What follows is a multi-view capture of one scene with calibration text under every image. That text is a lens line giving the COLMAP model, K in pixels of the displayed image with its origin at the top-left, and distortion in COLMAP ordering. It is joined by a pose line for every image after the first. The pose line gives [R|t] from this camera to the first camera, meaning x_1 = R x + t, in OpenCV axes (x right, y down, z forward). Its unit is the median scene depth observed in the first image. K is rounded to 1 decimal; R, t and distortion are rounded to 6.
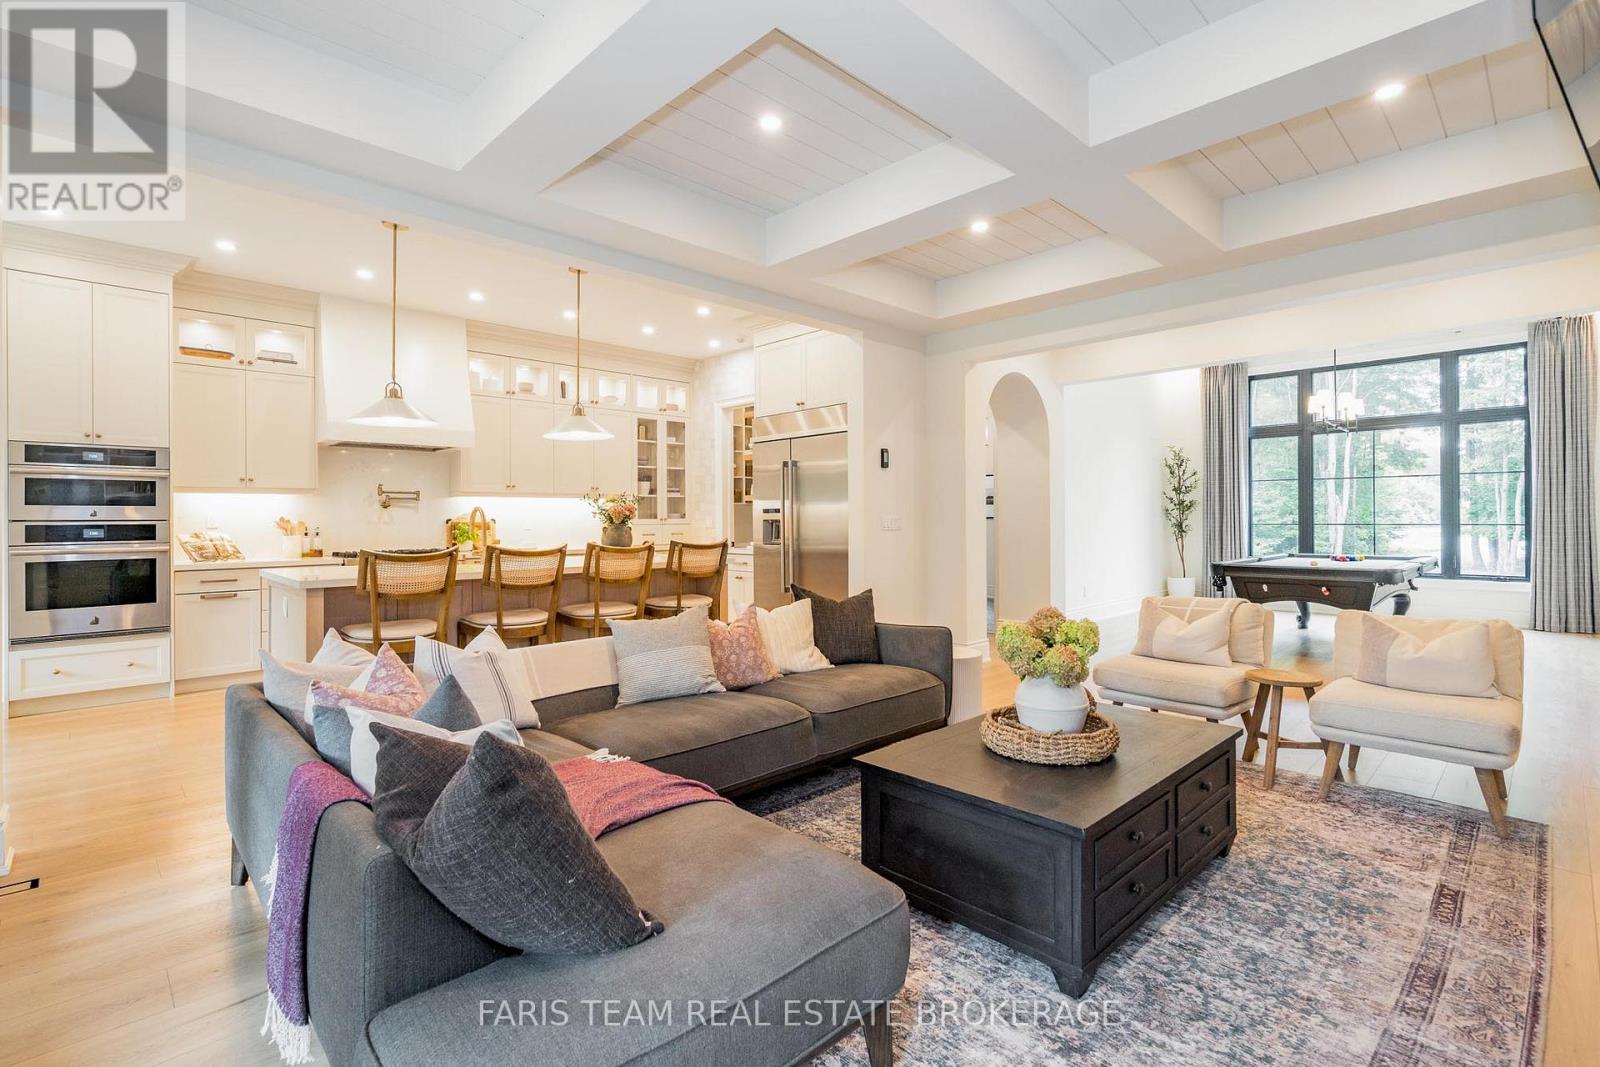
lens RADIAL K [[749.8, 0, 799.0], [0, 749.8, 519.2], [0, 0, 1]] dist [-0.035878, 0.000065]
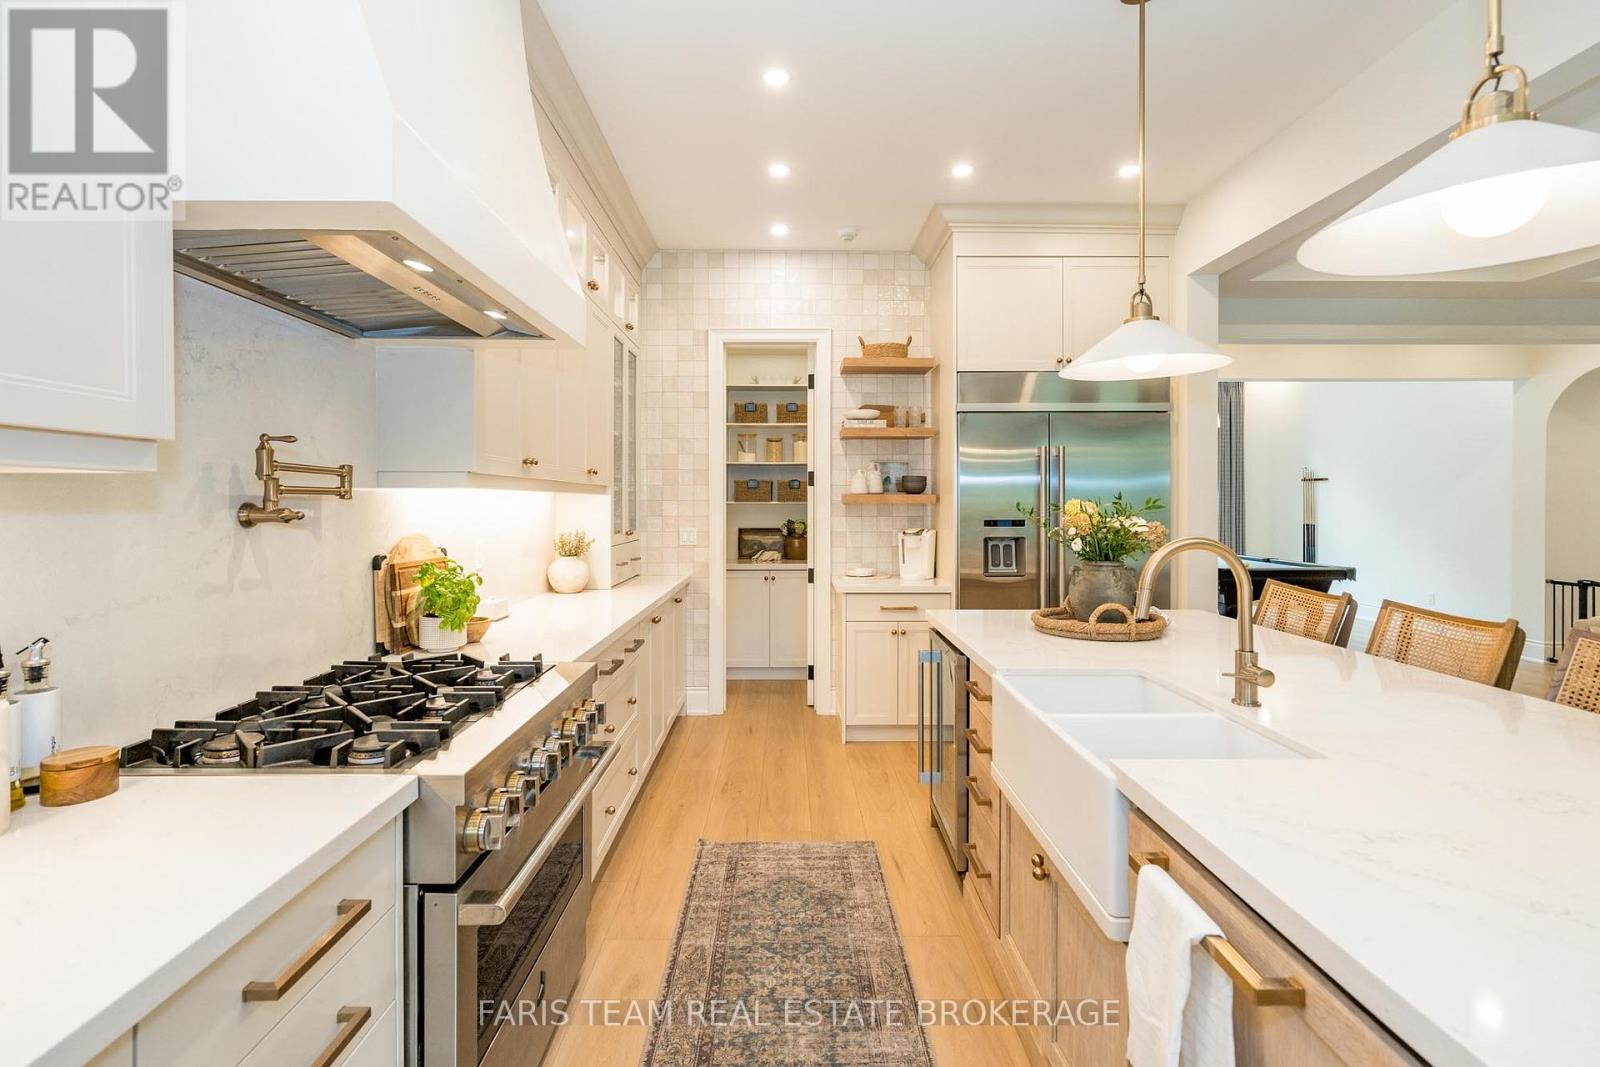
lens RADIAL K [[749.8, 0, 799.0], [0, 749.8, 519.2], [0, 0, 1]] dist [-0.035878, 0.000065]
pose [[0.703800, -0.005601, 0.710376, -1.002114], [-0.004836, 0.999908, 0.012676, -0.036580], [-0.710382, -0.012357, 0.703708, 1.143438]]
